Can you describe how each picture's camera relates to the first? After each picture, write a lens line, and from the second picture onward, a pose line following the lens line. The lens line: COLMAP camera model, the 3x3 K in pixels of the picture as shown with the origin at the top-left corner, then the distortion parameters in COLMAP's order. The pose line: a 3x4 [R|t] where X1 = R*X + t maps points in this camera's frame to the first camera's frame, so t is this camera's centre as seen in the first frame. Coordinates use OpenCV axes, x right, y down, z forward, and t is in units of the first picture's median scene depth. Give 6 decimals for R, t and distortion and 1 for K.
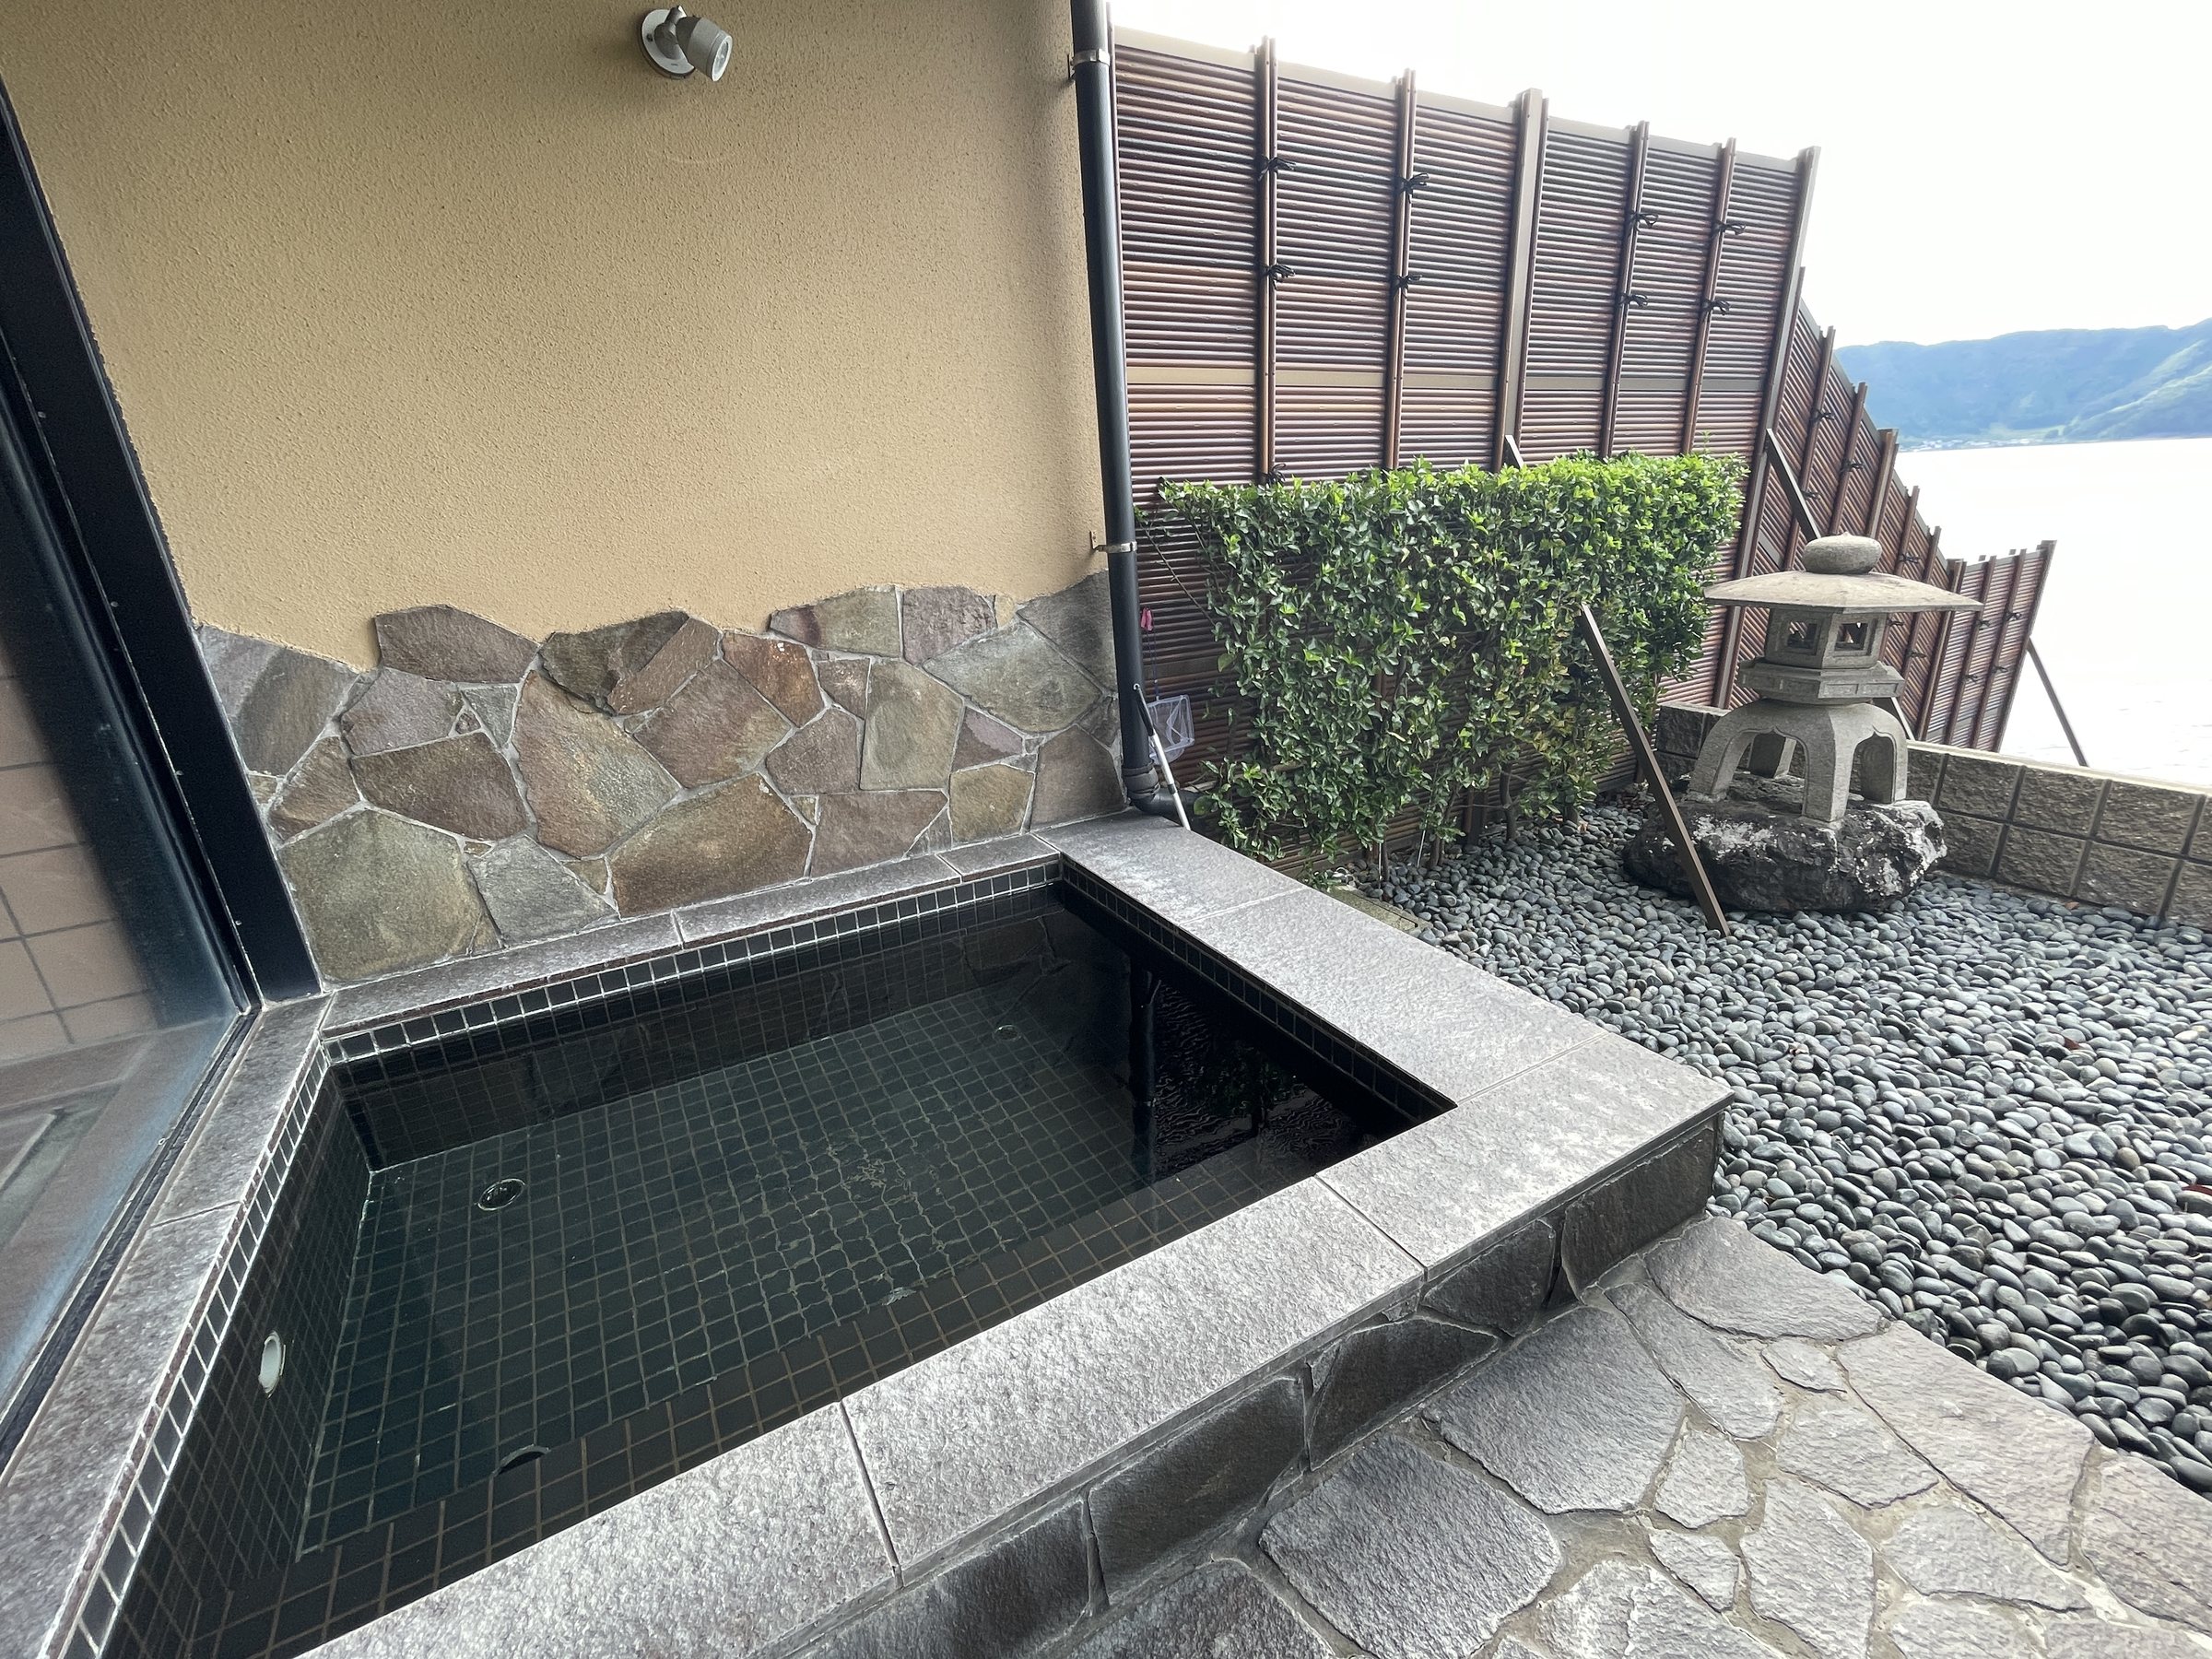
lens RADIAL K [[950.9, 0, 1110.9], [0, 950.9, 825.9], [0, 0, 1]] dist [0.001415, -0.000053]
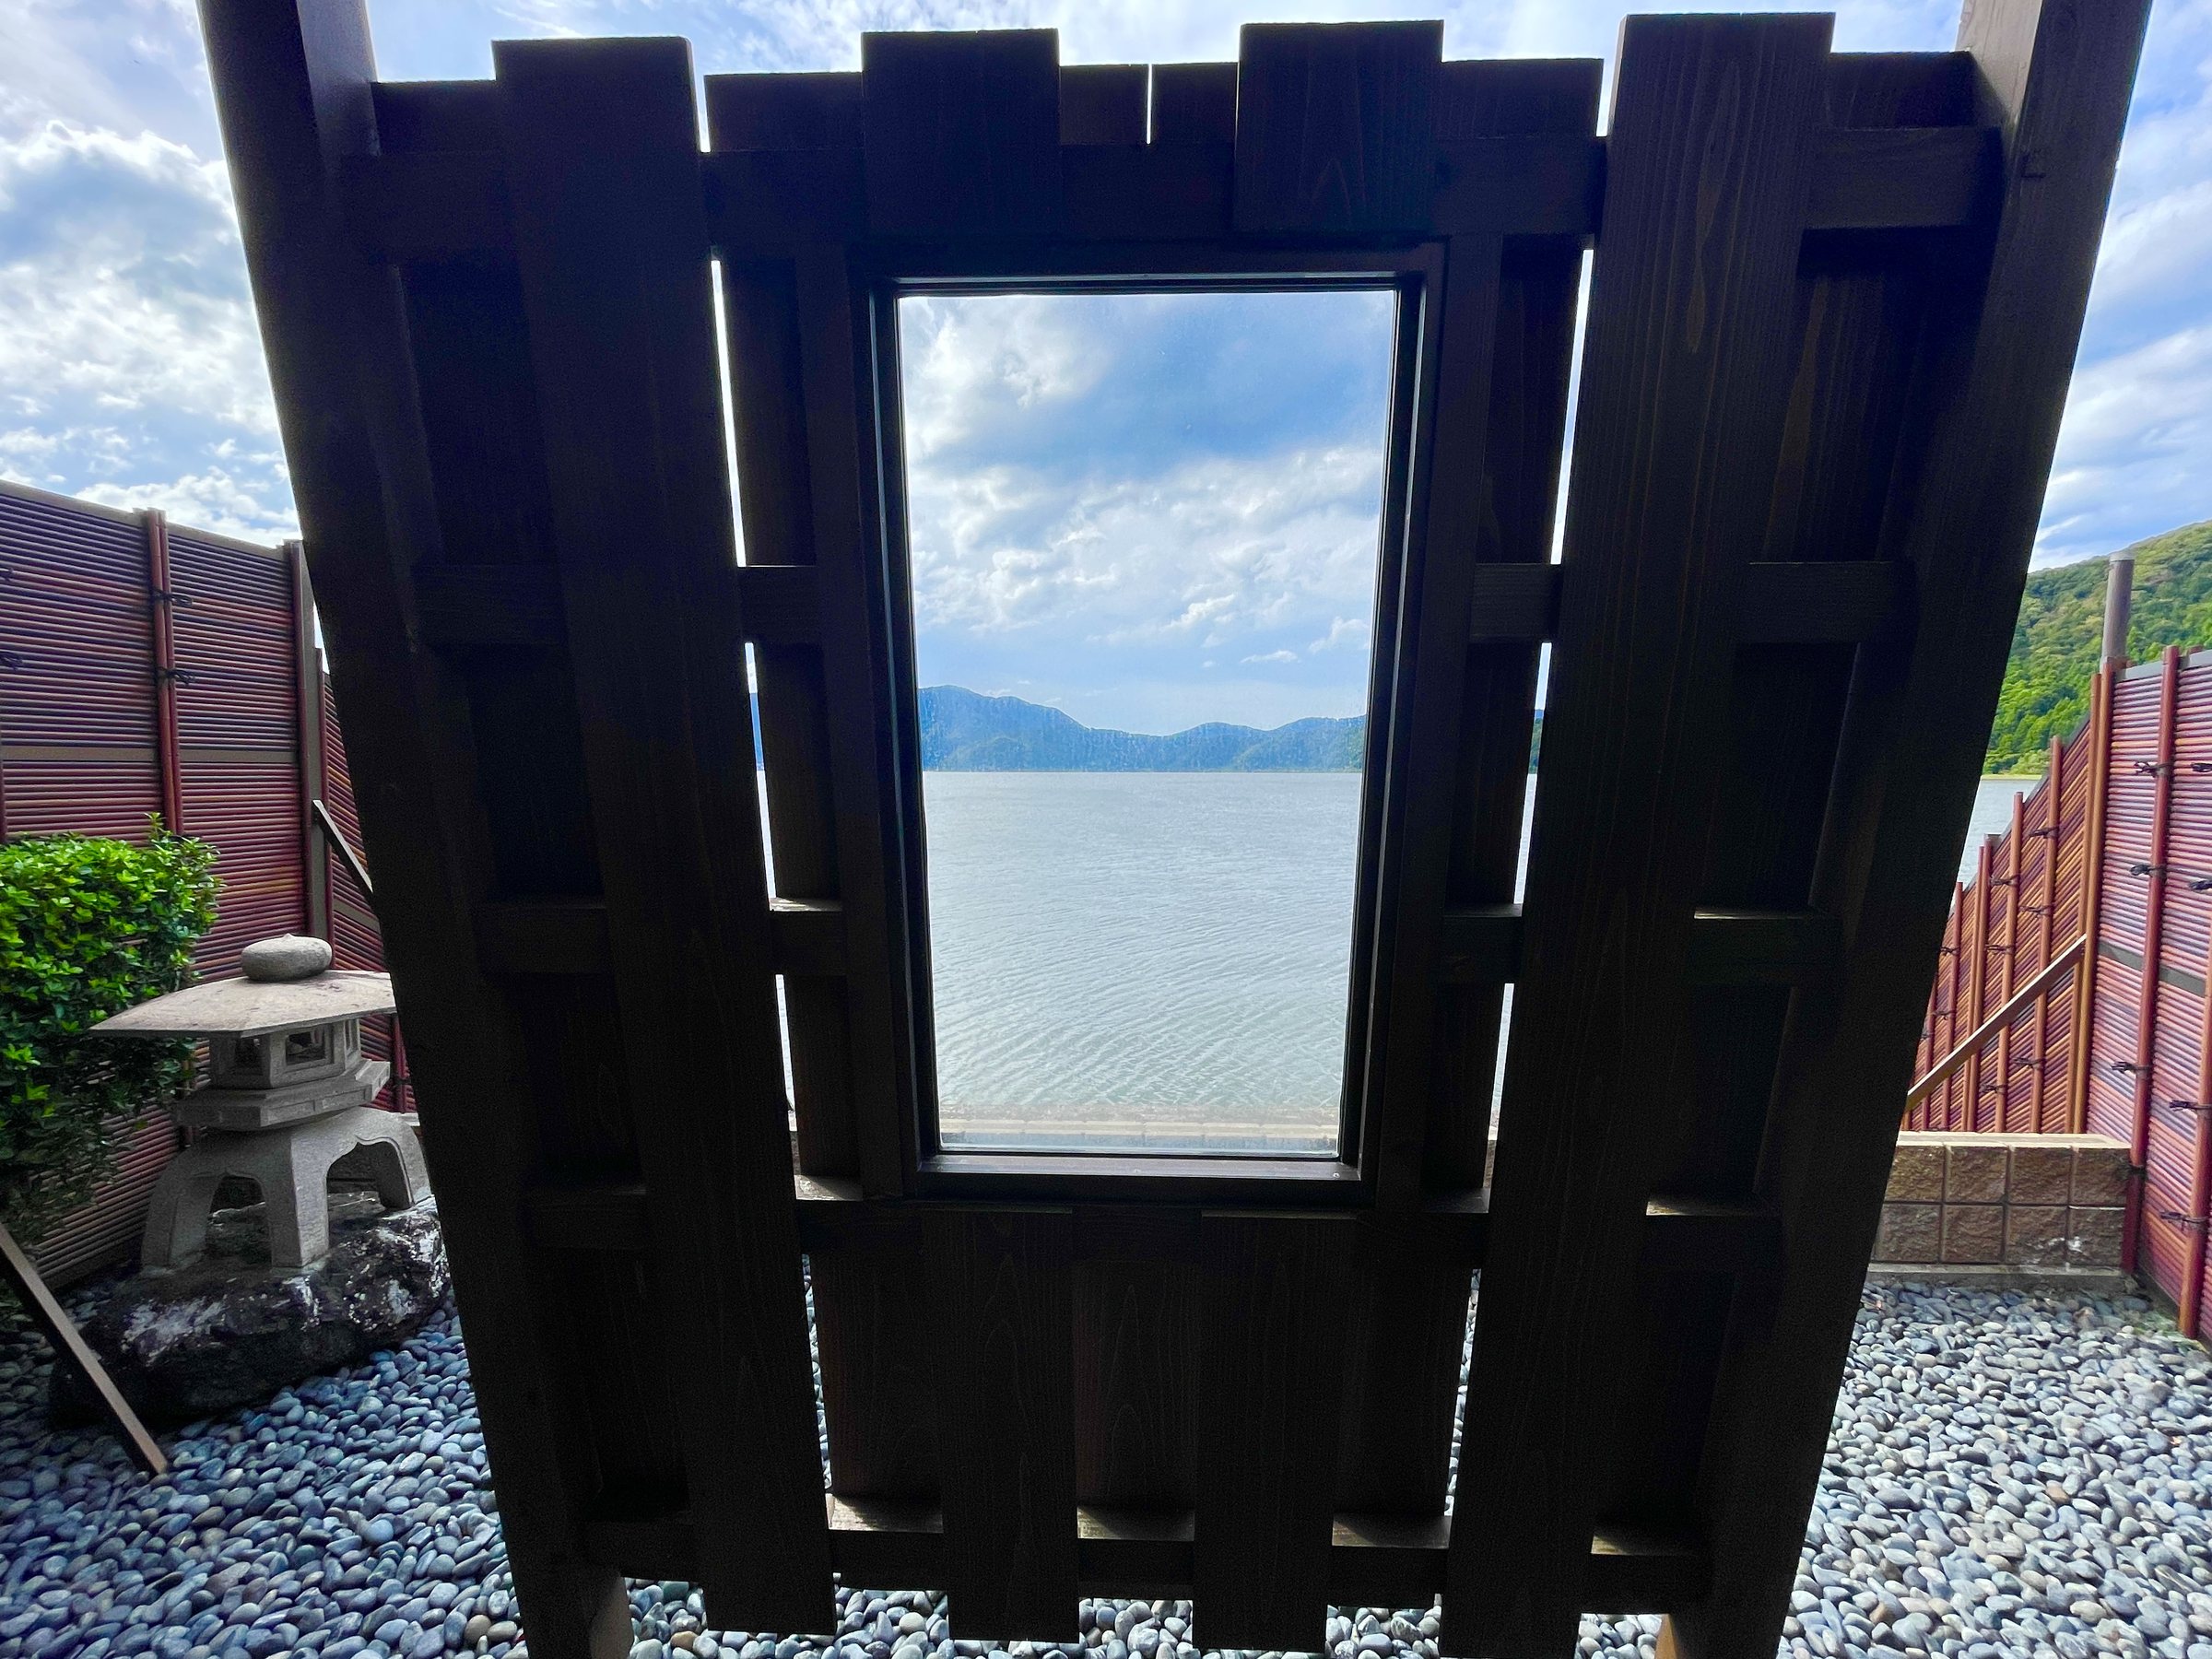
lens RADIAL K [[950.9, 0, 1110.4], [0, 950.9, 827.1], [0, 0, 1]] dist [0.001415, -0.000053]
pose [[0.528570, -0.007408, 0.848858, 0.413827], [0.254222, 0.955449, -0.149962, -0.068244], [-0.809929, 0.295063, 0.506904, -0.136547]]
